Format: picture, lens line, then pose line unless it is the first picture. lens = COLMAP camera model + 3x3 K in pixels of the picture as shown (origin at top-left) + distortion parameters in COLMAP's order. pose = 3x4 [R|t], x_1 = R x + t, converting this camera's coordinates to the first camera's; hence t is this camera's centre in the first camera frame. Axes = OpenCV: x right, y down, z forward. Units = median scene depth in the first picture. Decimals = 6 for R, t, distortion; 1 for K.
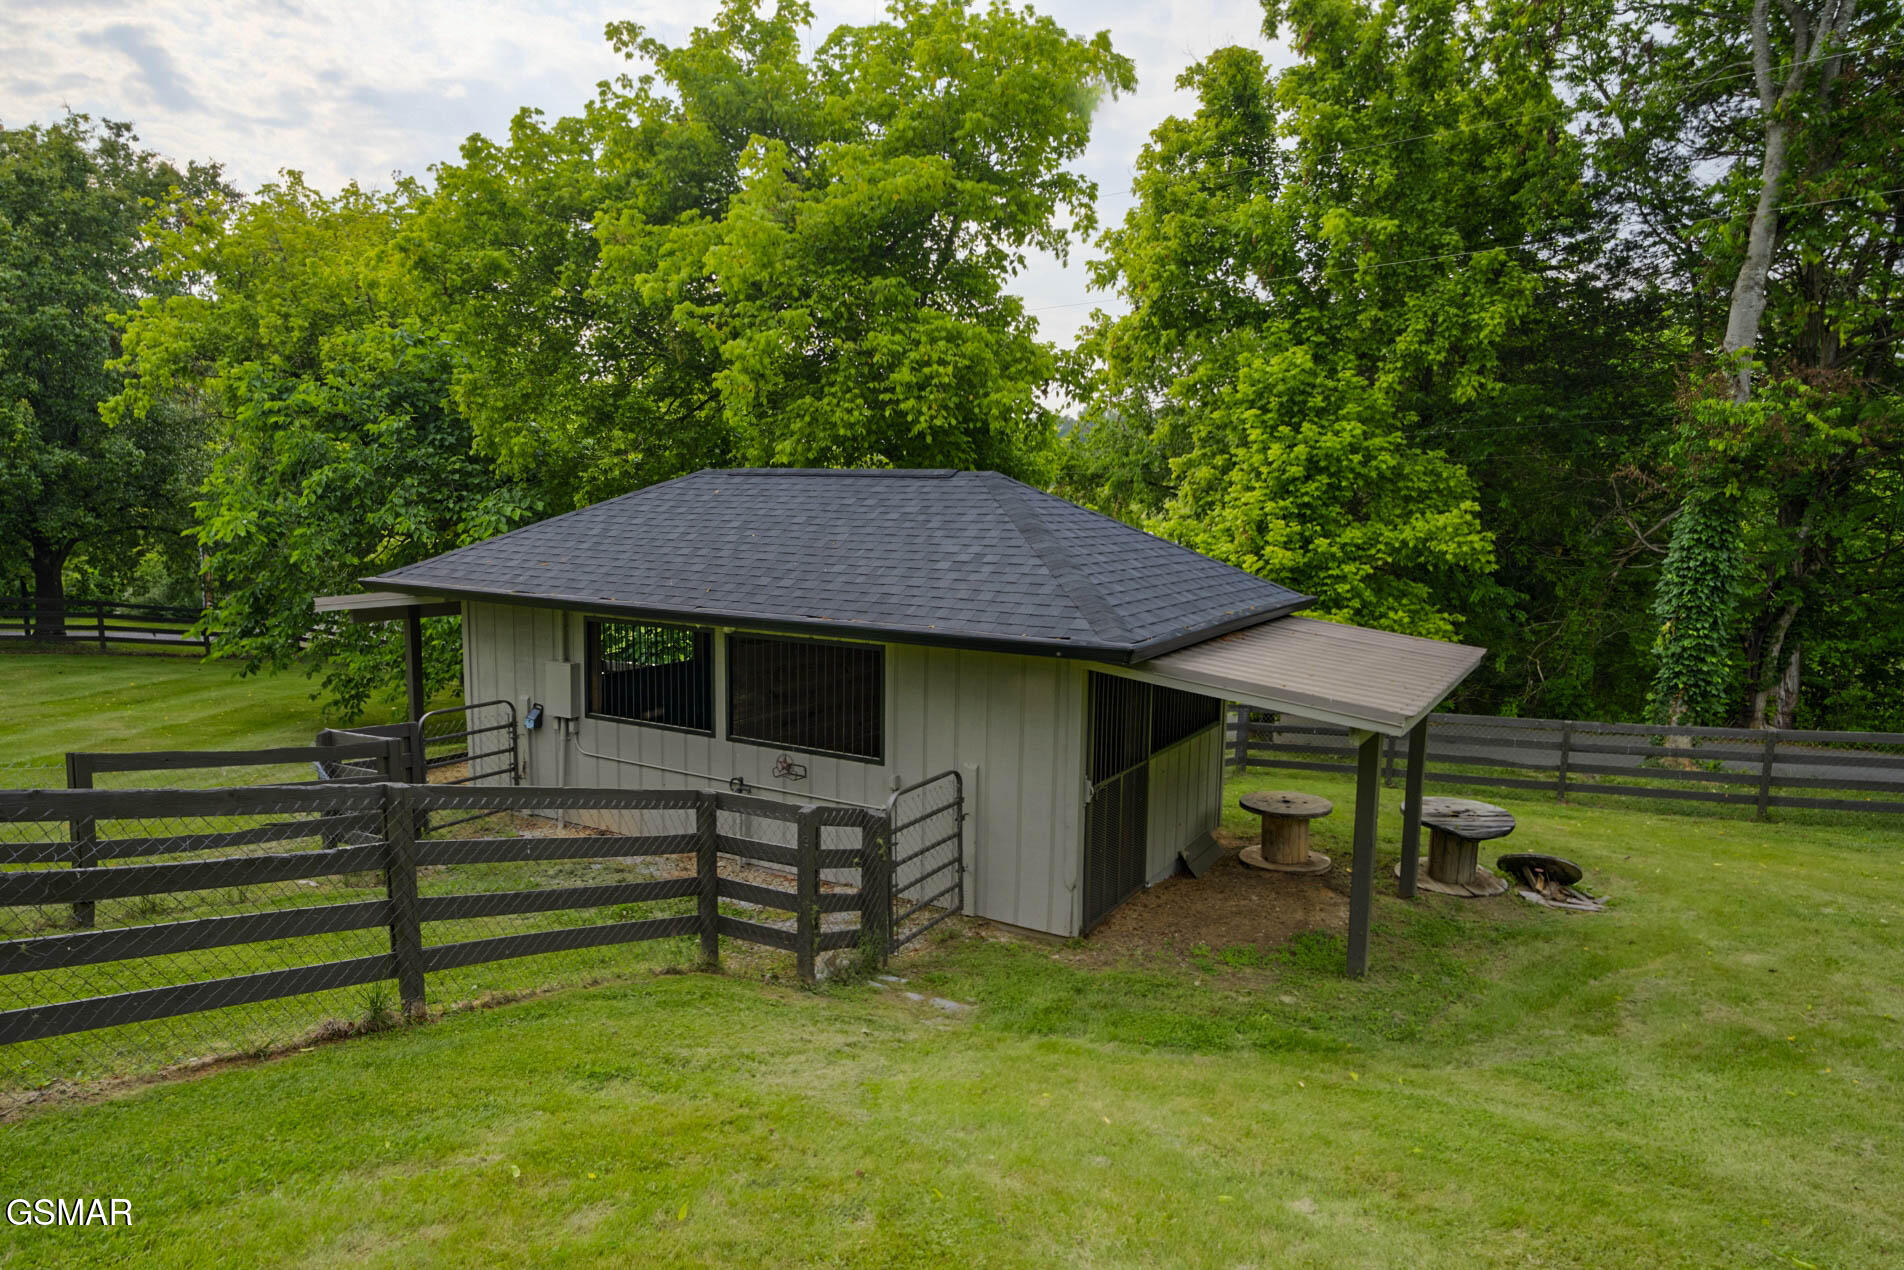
lens RADIAL K [[1151.6, 0, 951.6], [0, 1151.6, 641.7], [0, 0, 1]] dist [0.019474, 0.000799]
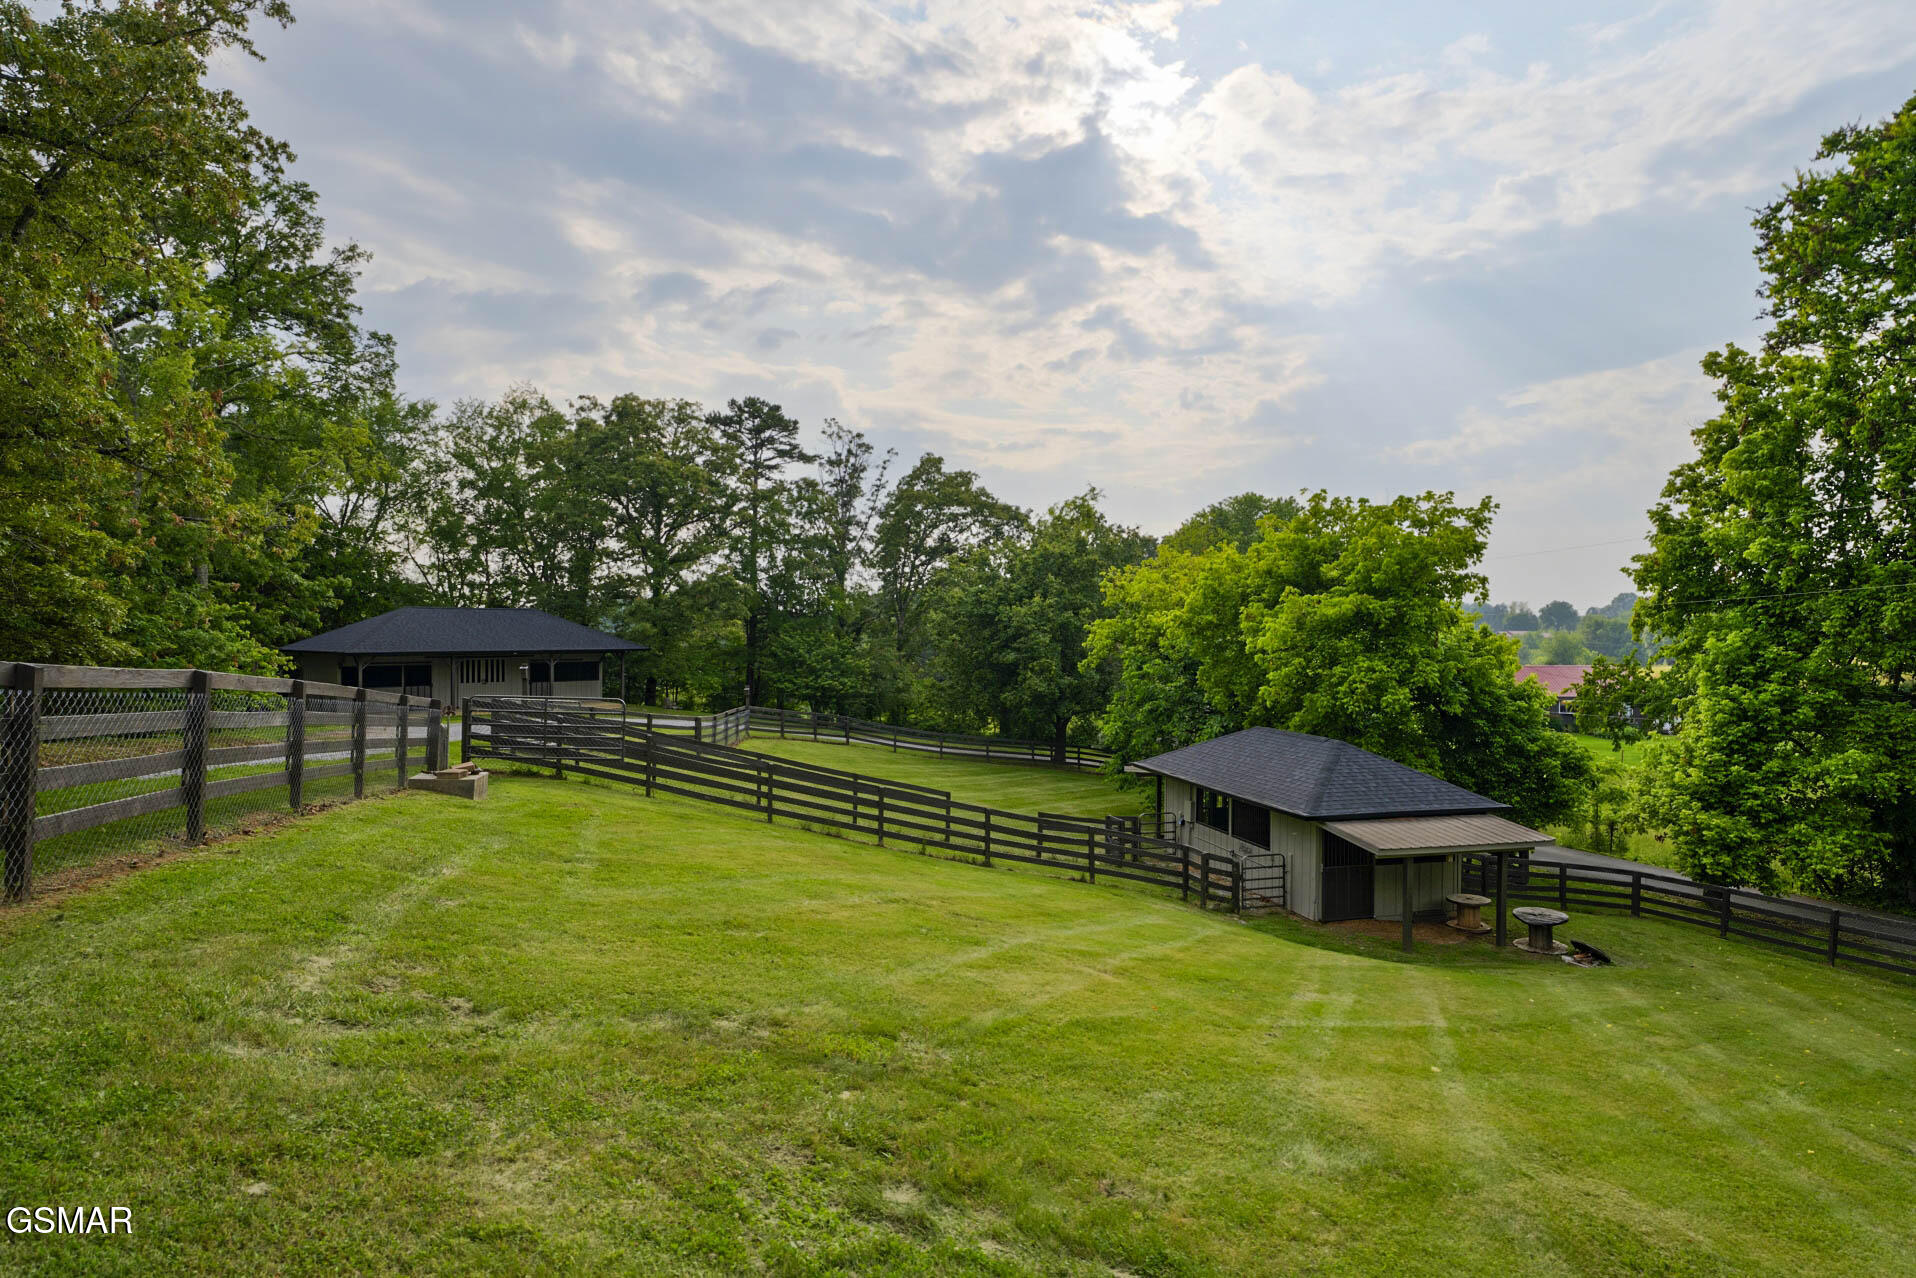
lens RADIAL K [[1049.2, 0, 959.3], [0, 1049.2, 638.2], [0, 0, 1]] dist [0.000034, 0.000413]
pose [[0.713478, -0.007094, -0.700642, 0.962003], [-0.080981, 0.992413, -0.092513, -0.086315], [0.695982, 0.122745, 0.707490, -1.103707]]
